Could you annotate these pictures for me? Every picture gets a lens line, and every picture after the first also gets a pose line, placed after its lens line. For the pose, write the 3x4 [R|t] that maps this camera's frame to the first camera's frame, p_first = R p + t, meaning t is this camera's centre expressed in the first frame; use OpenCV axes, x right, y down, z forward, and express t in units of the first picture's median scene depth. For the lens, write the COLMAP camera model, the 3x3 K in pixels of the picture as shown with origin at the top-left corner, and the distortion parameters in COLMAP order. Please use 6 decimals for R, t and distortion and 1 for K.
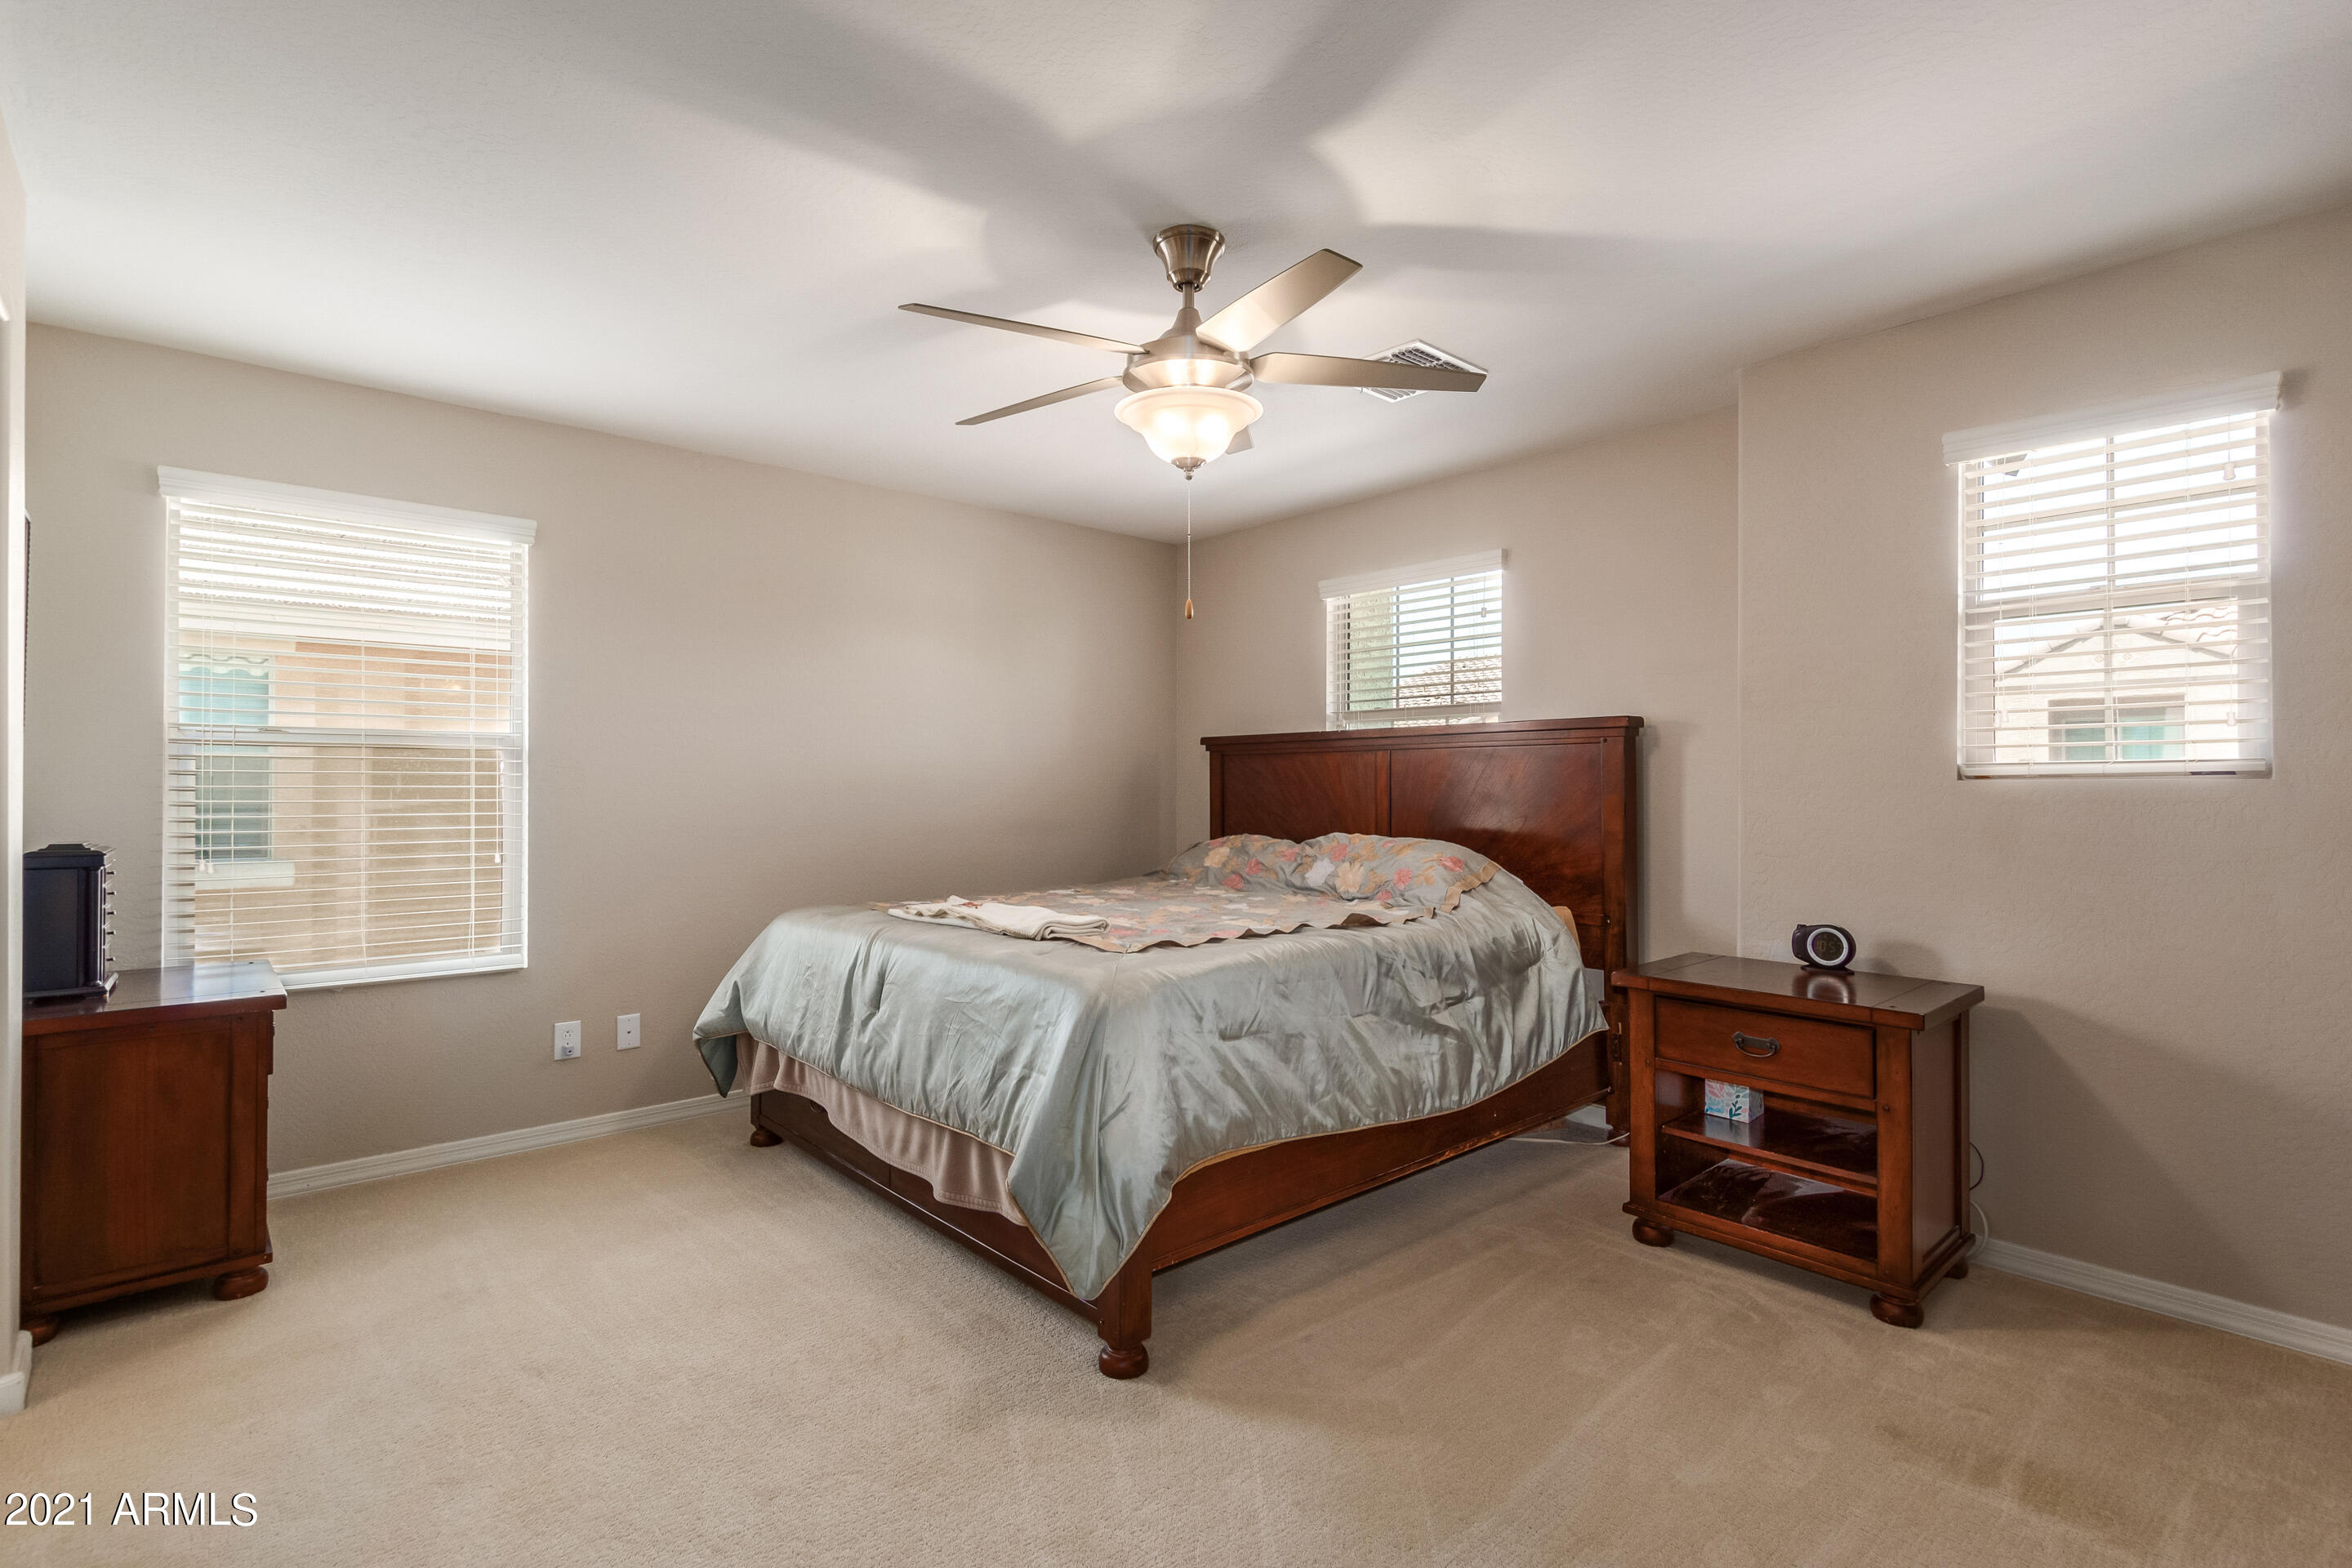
lens RADIAL K [[1091.0, 0, 1191.4], [0, 1091.0, 786.8], [0, 0, 1]] dist [0.002132, 0.000084]
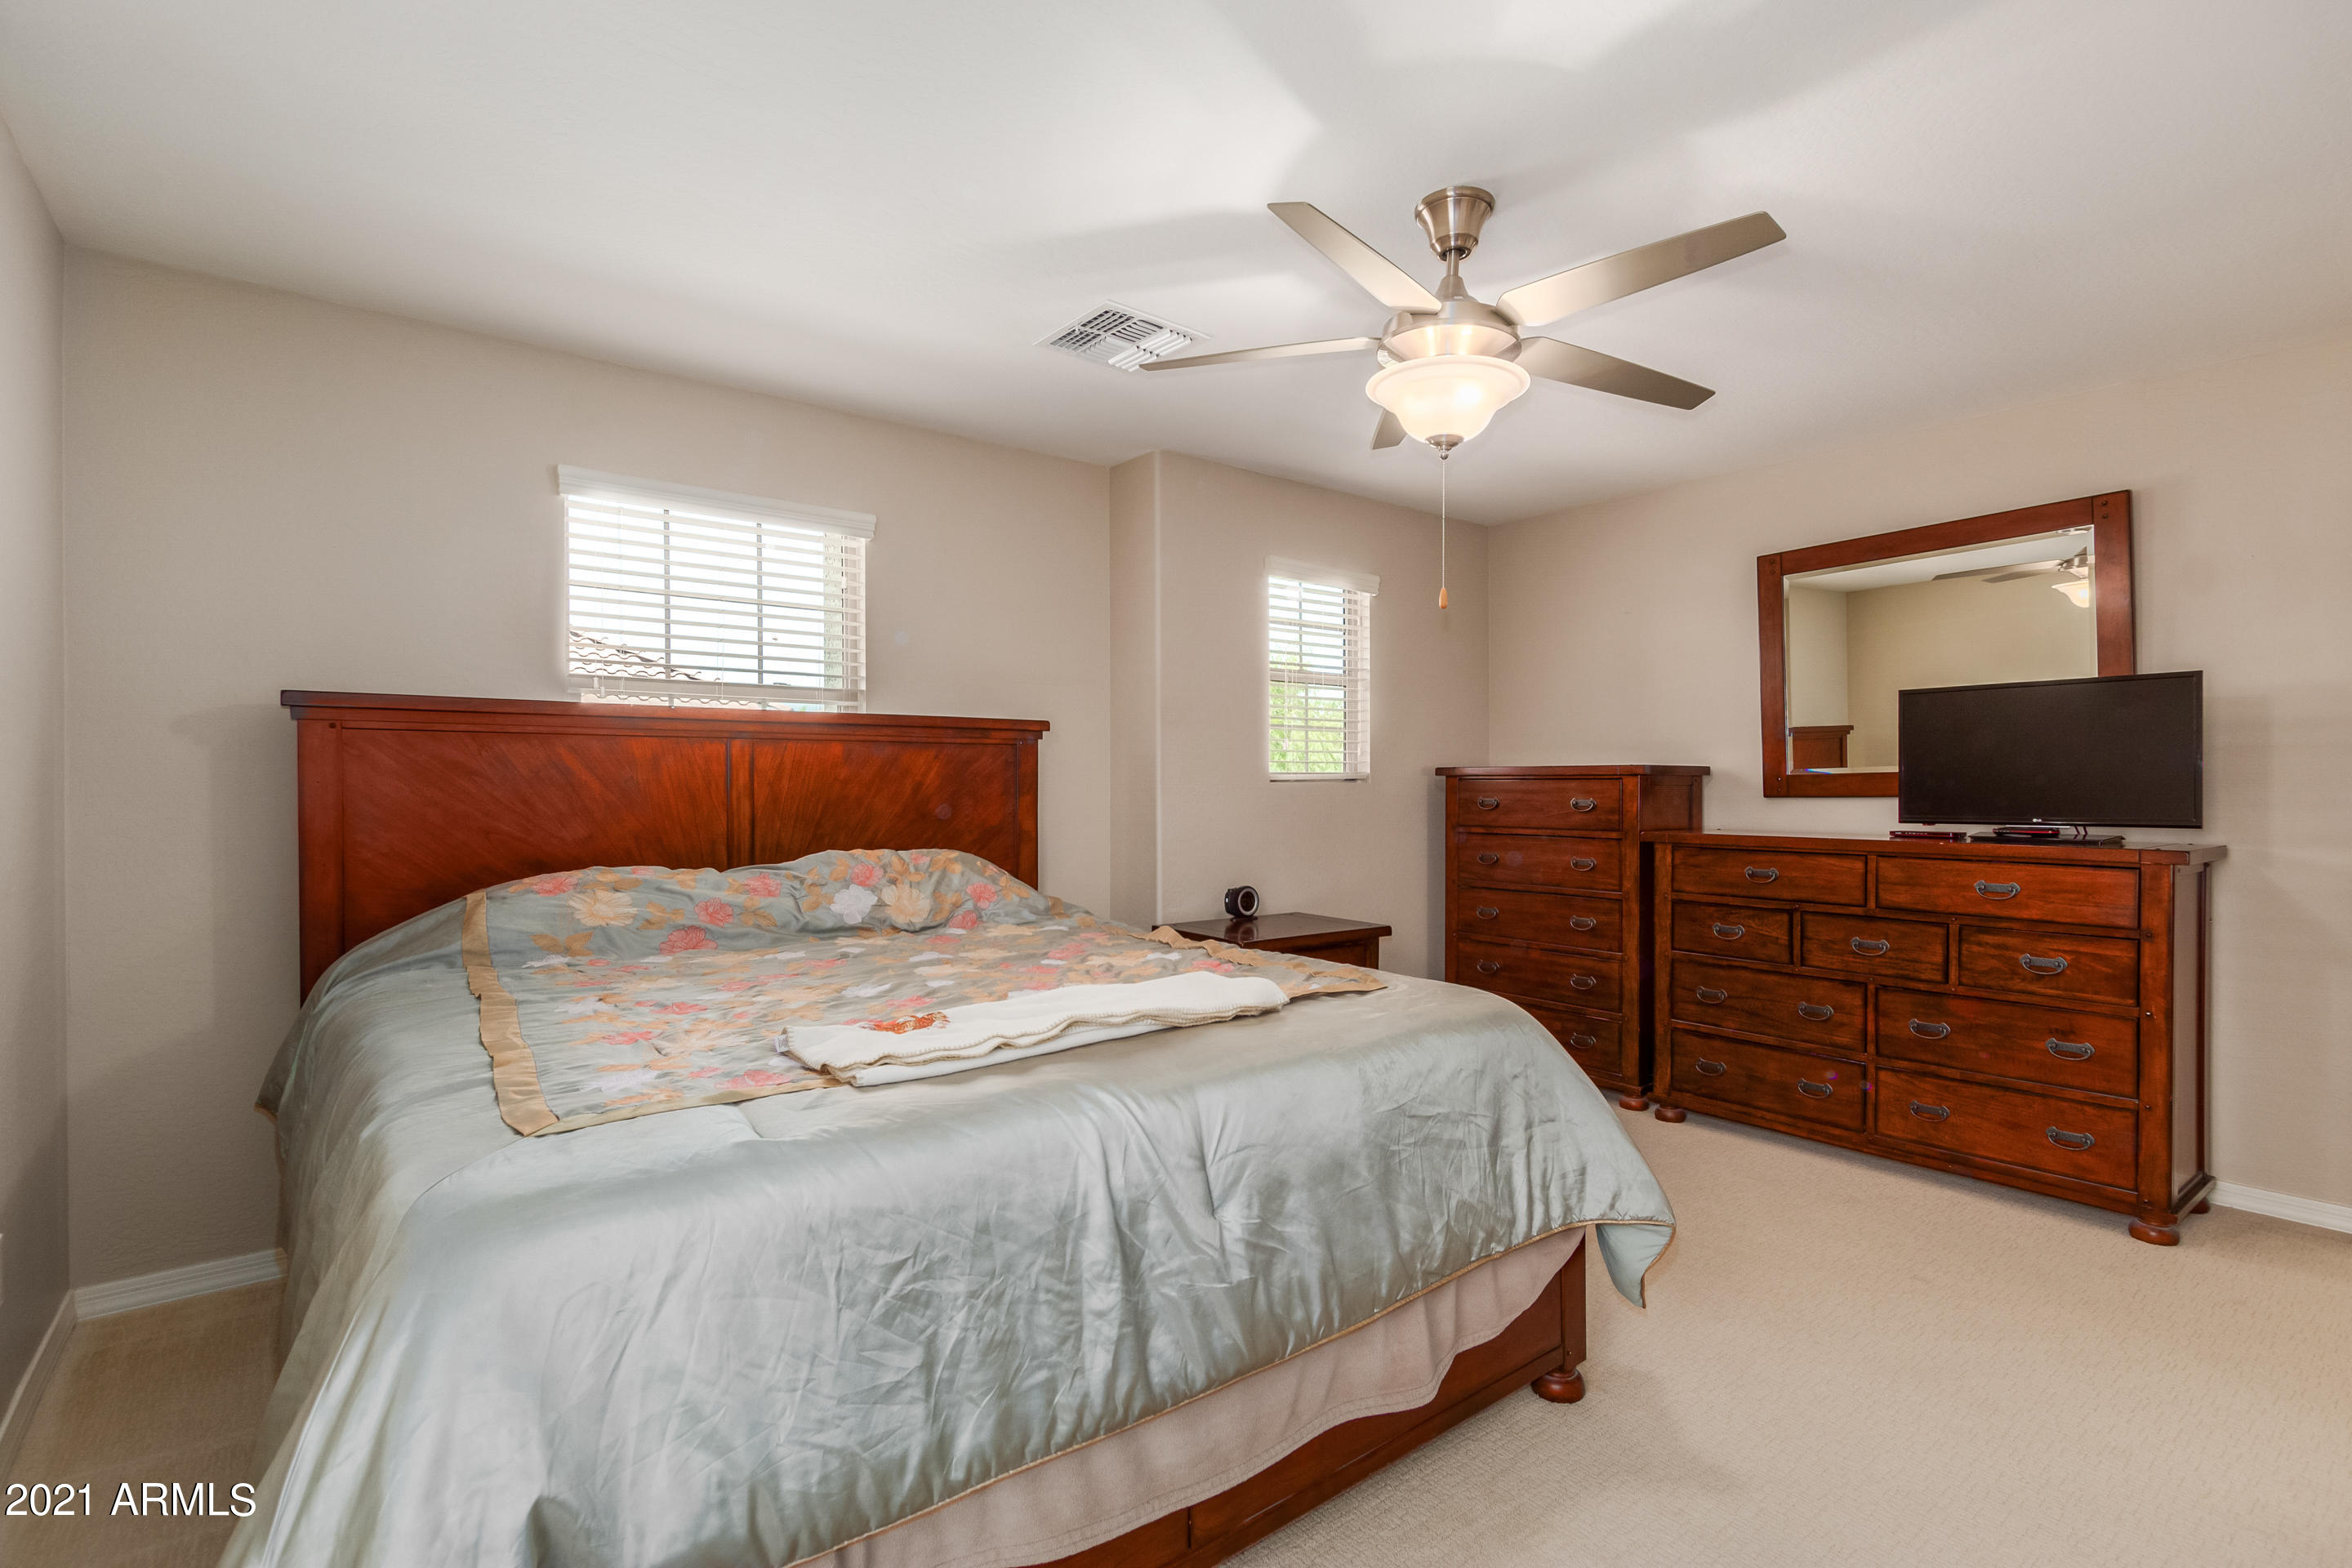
lens RADIAL K [[1091.0, 0, 1191.4], [0, 1091.0, 786.8], [0, 0, 1]] dist [0.002132, 0.000084]
pose [[0.074375, -0.001364, 0.997229, -0.765934], [-0.001100, 0.999998, 0.001450, -0.003523], [-0.997230, -0.001205, 0.074373, 0.912461]]
